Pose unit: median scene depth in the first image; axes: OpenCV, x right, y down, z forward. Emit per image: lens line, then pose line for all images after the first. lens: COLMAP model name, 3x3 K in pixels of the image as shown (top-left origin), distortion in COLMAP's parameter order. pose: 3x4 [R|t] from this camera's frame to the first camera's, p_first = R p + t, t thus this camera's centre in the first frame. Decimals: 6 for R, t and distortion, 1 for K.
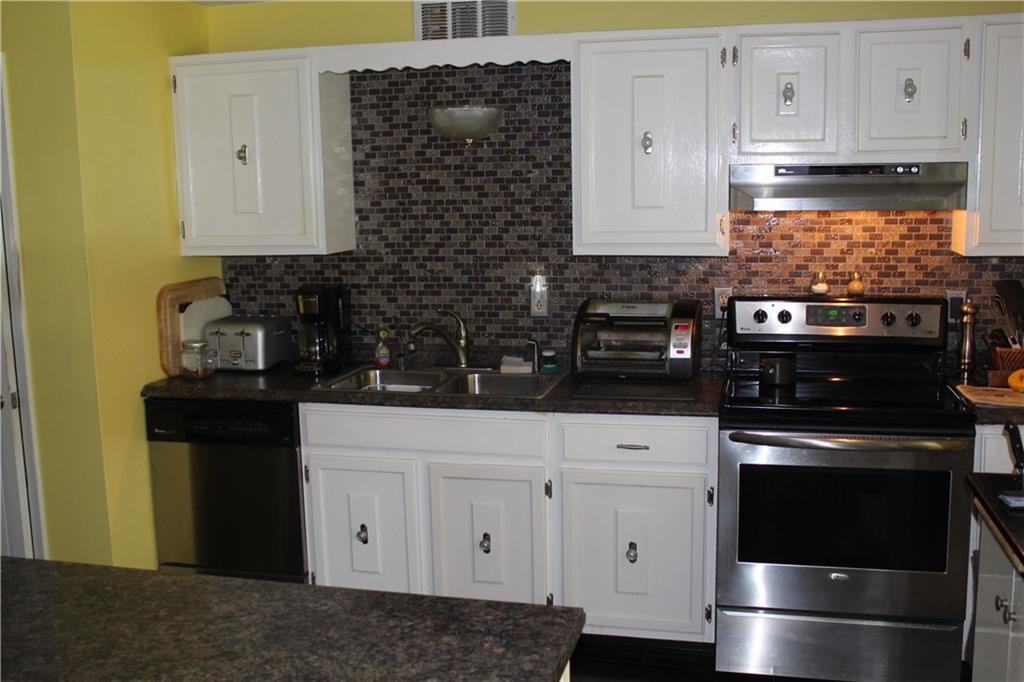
lens RADIAL K [[1040.2, 0, 512.3], [0, 1040.2, 345.9], [0, 0, 1]] dist [-0.082133, 0.000000]
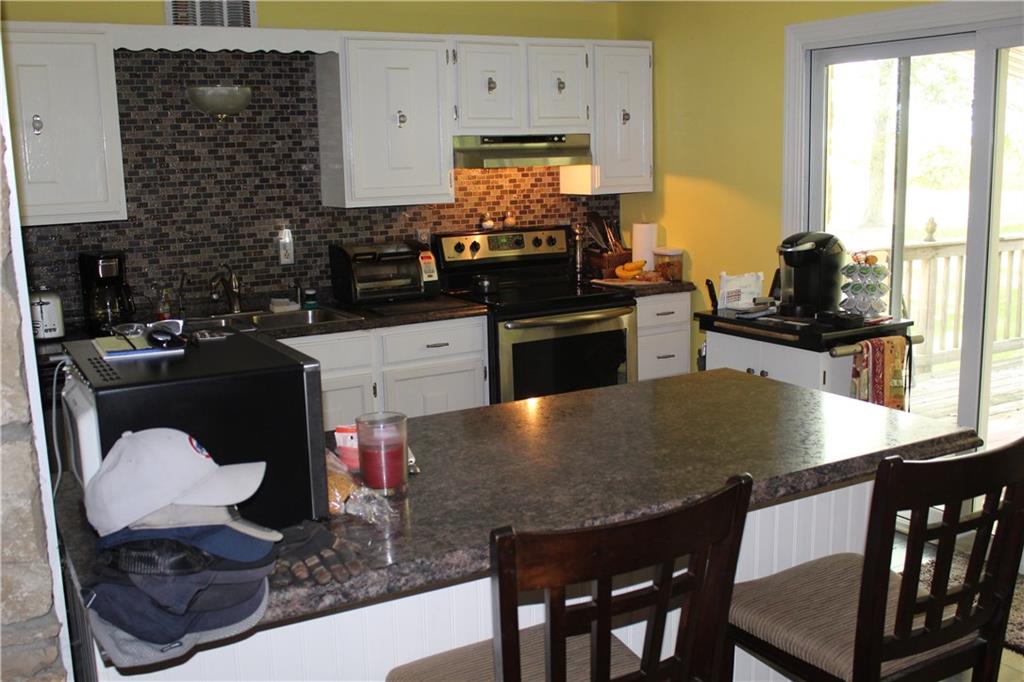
lens RADIAL K [[1040.2, 0, 511.7], [0, 1040.2, 336.5], [0, 0, 1]] dist [-0.082133, 0.000000]
pose [[0.717491, -0.123844, 0.685470, -0.628499], [0.121729, 0.991218, 0.051668, 0.024452], [-0.685849, 0.046370, 0.726265, -0.036704]]
